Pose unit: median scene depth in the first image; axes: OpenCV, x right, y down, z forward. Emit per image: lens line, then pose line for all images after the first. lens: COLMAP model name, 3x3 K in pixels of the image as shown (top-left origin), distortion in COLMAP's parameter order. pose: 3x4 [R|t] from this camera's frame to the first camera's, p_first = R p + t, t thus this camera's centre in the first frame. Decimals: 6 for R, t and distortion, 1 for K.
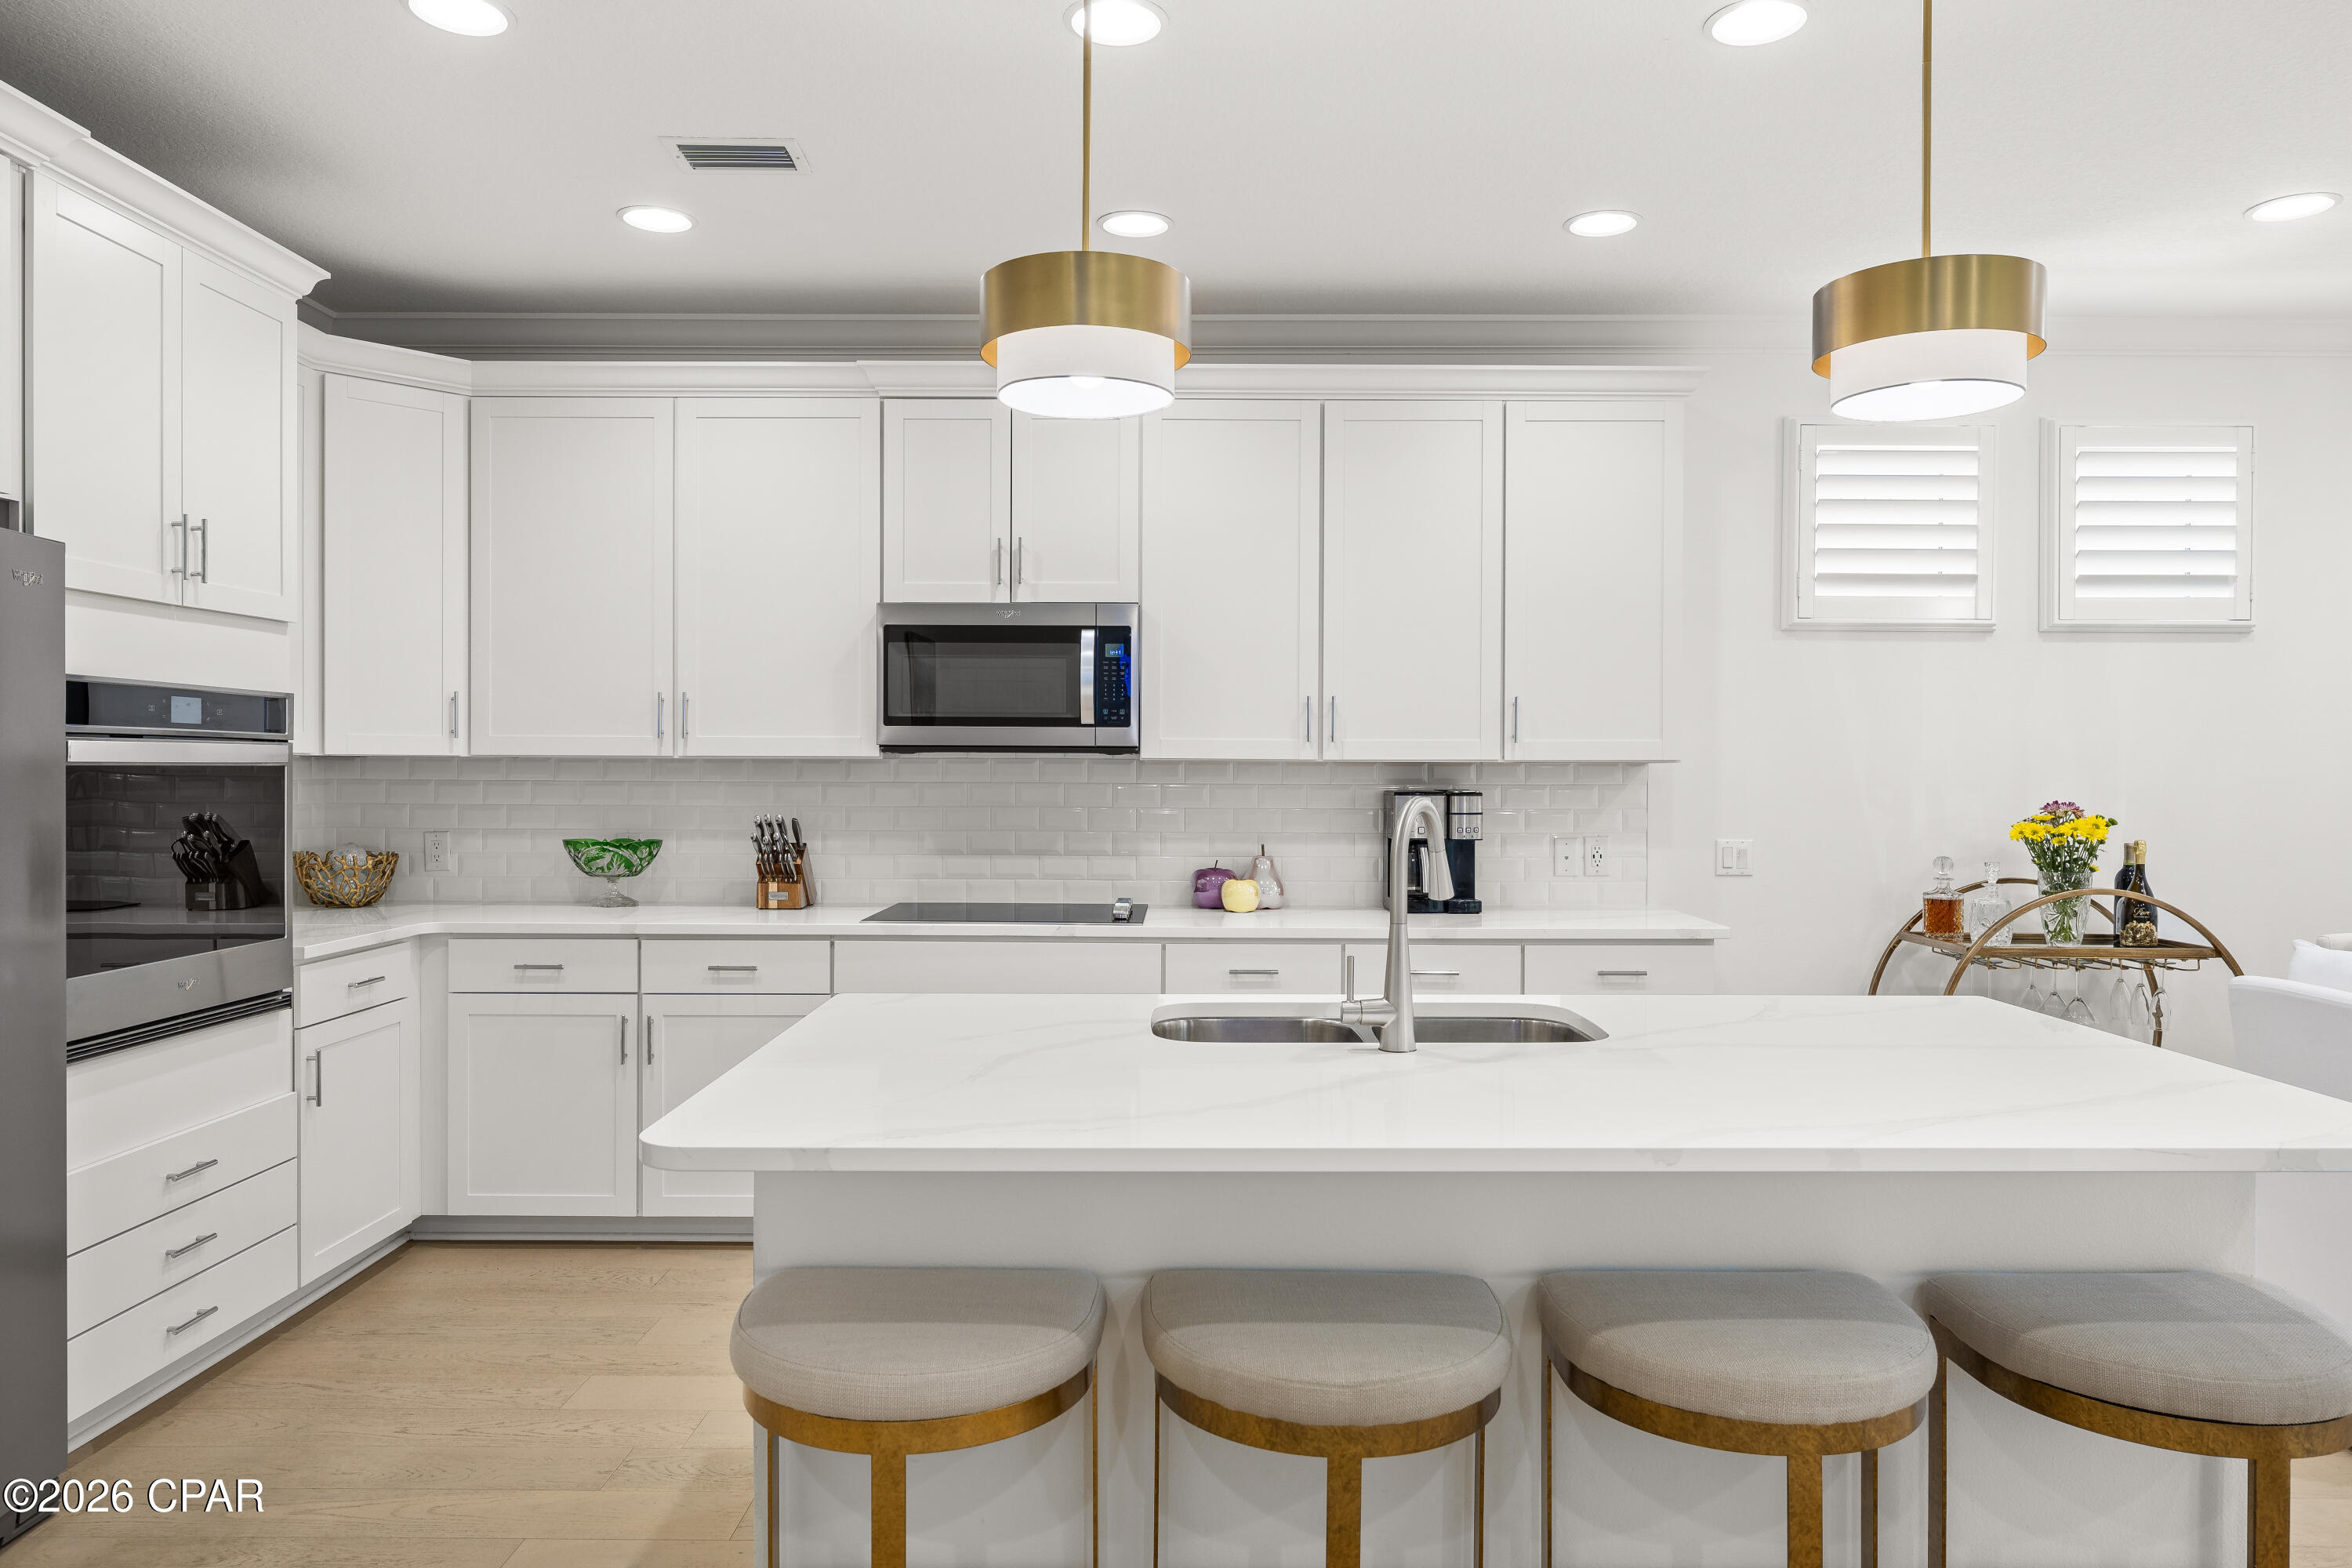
lens RADIAL K [[1538.7, 0, 1182.1], [0, 1538.7, 782.6], [0, 0, 1]] dist [0.000943, -0.000273]
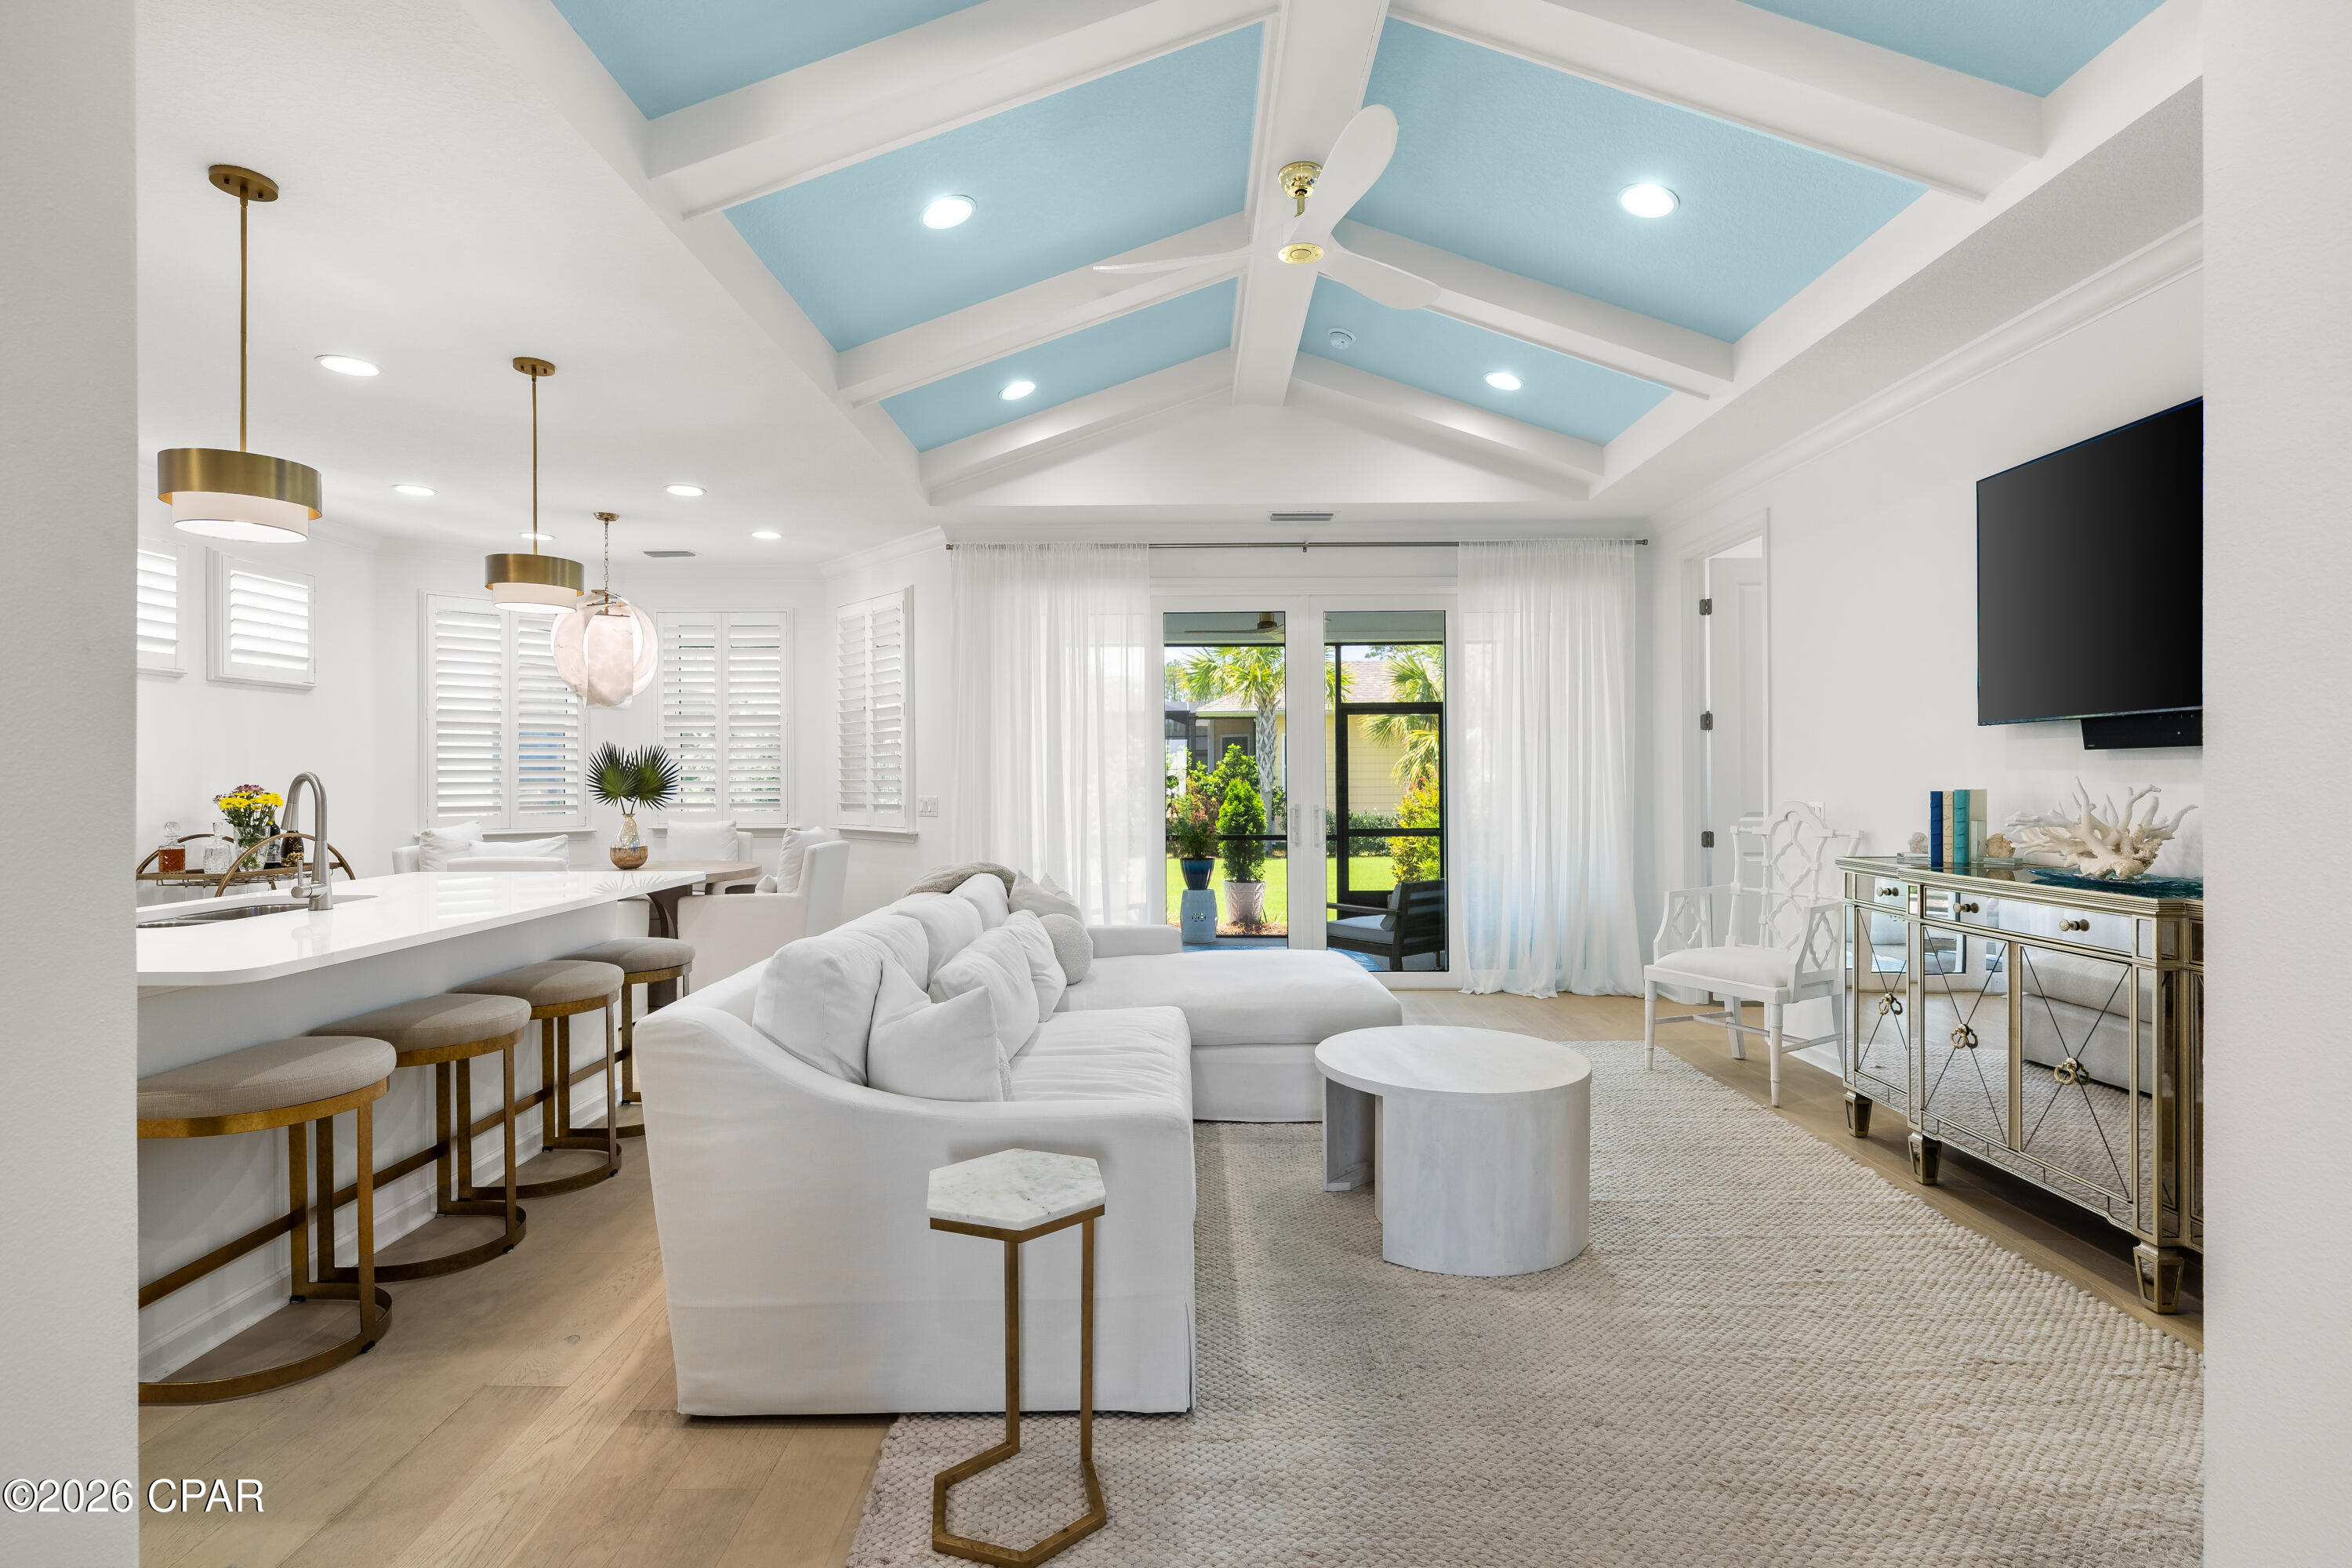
lens RADIAL K [[1096.8, 0, 1172.1], [0, 1096.8, 780.0], [0, 0, 1]] dist [-0.003525, -0.000160]
pose [[0.006832, -0.008039, 0.999944, -0.612877], [0.015019, 0.999856, 0.007936, 0.012944], [-0.999864, 0.014964, 0.006952, -0.012008]]
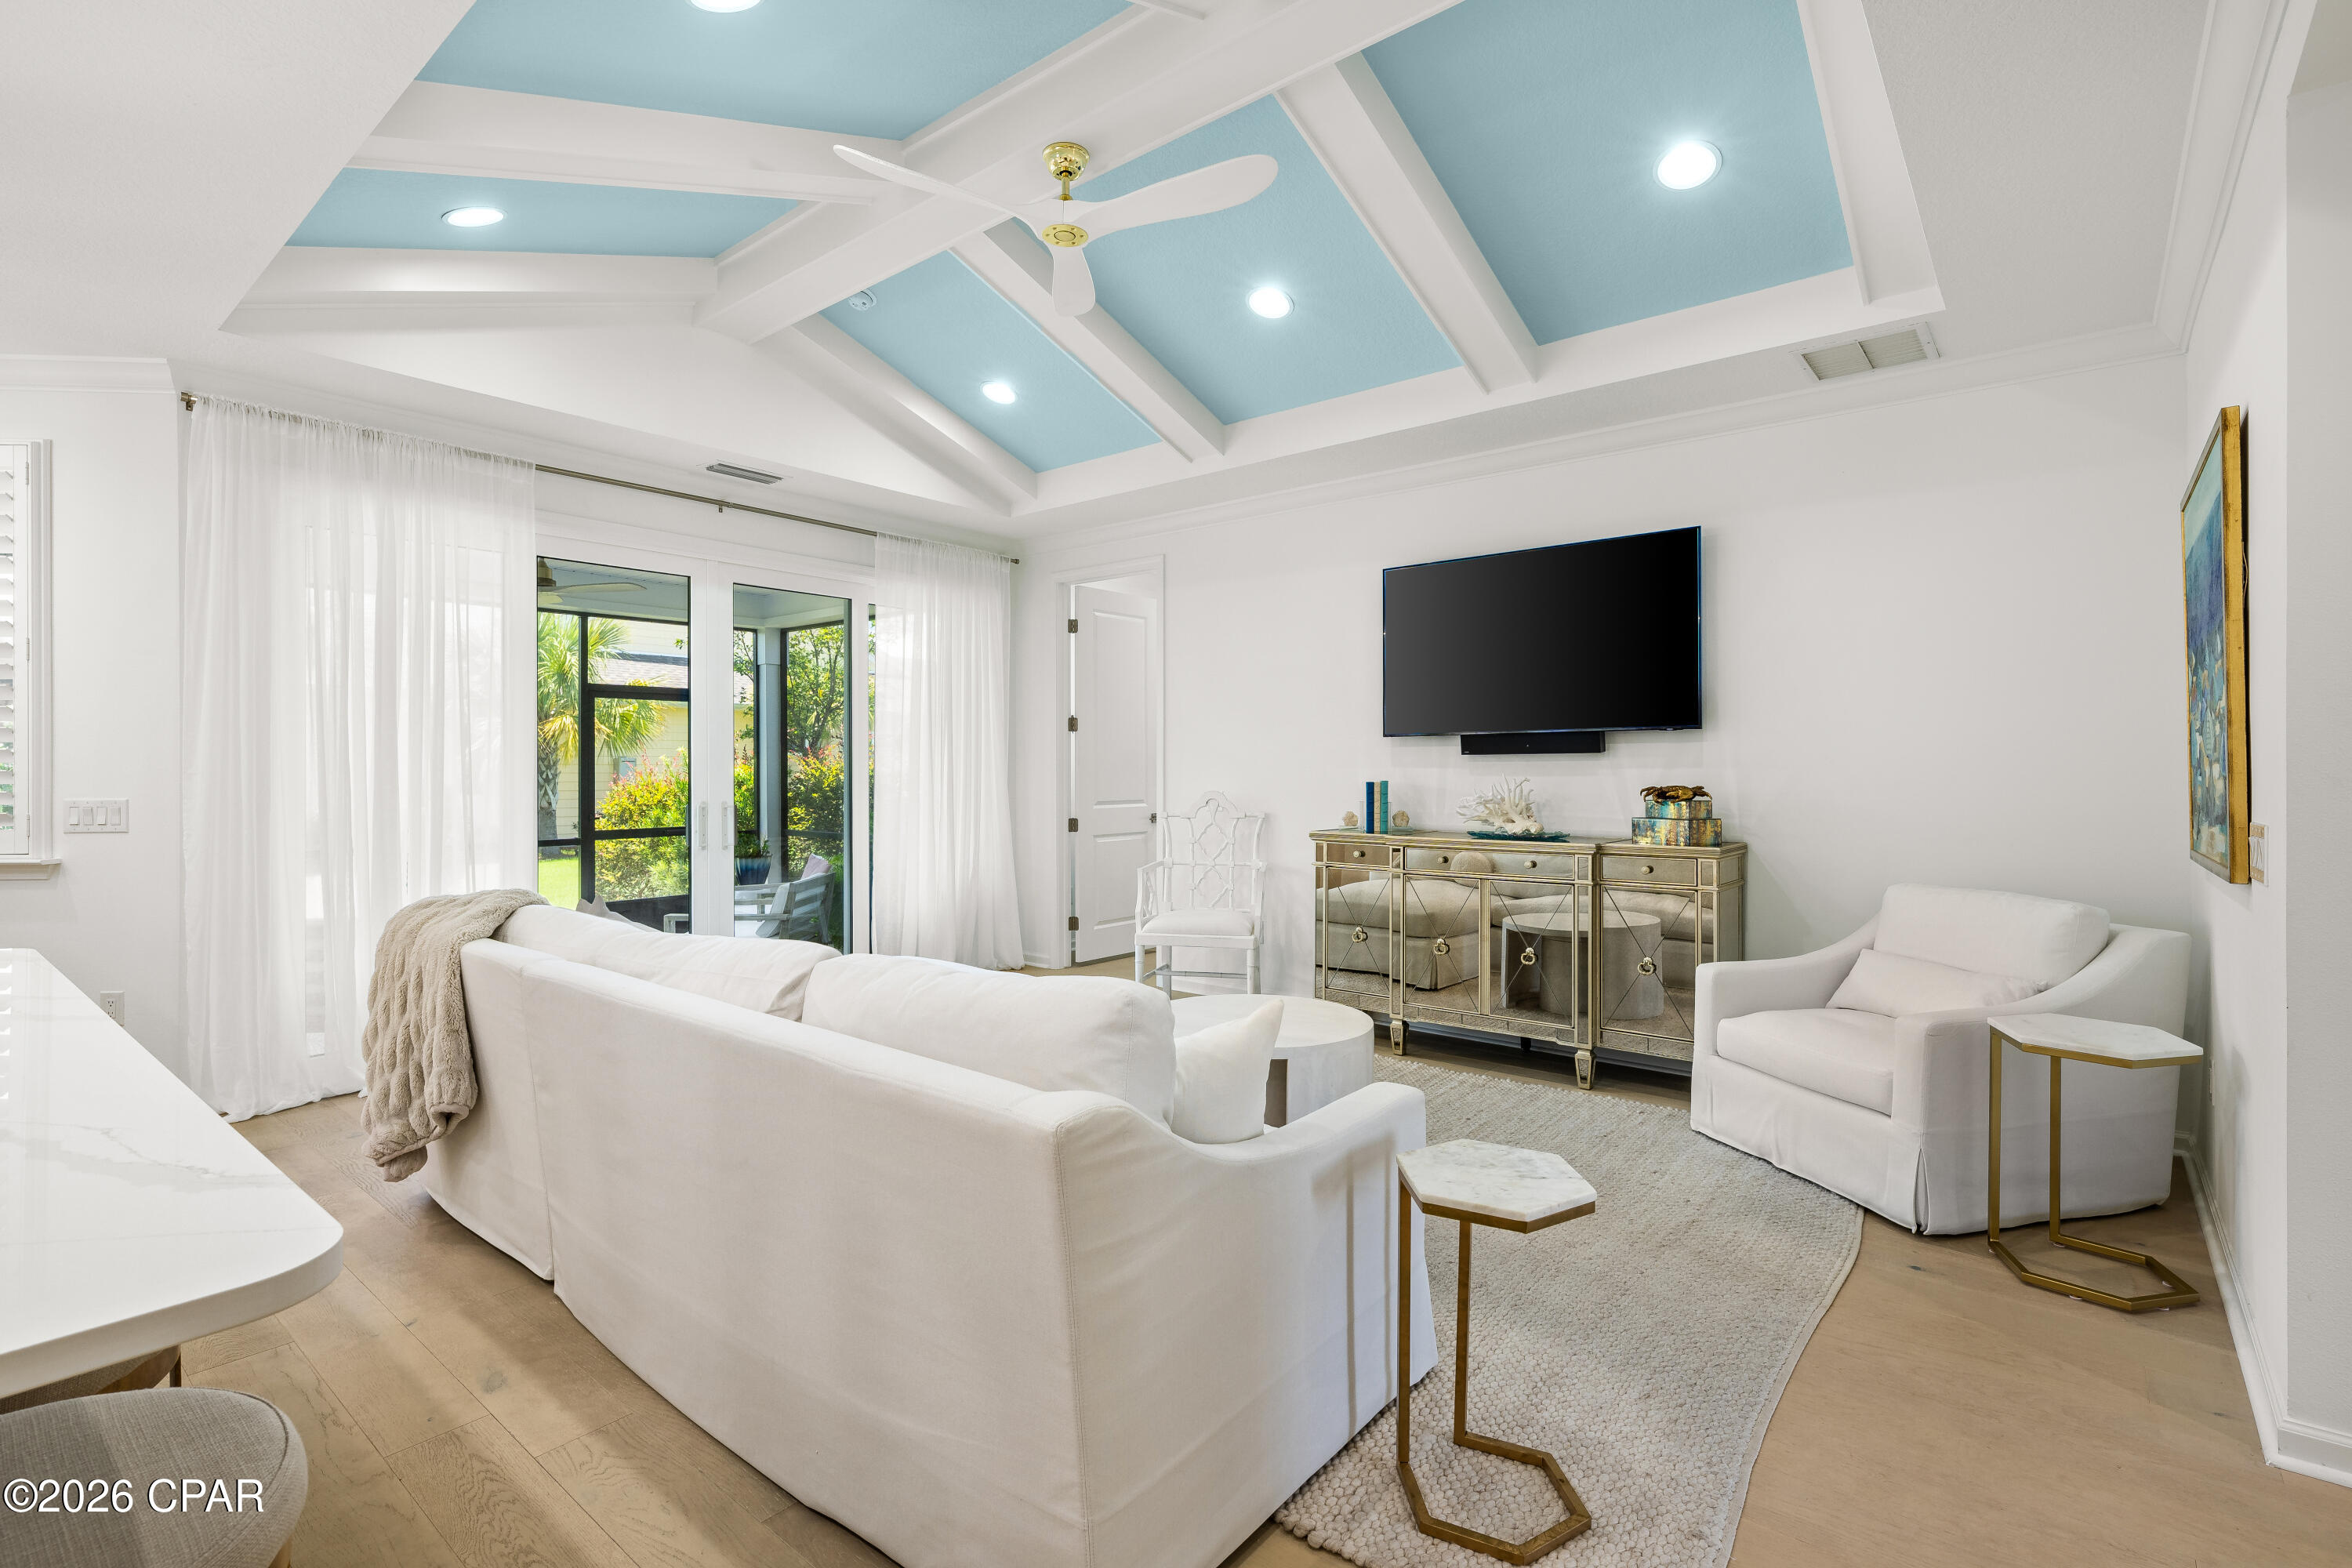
lens RADIAL K [[1087.0, 0, 1170.7], [0, 1087.0, 771.1], [0, 0, 1]] dist [-0.002151, -0.000617]
pose [[-0.771772, -0.006461, 0.635867, -0.365497], [0.001924, 0.999920, 0.012496, 0.010069], [-0.635897, 0.010868, -0.771698, 0.447456]]
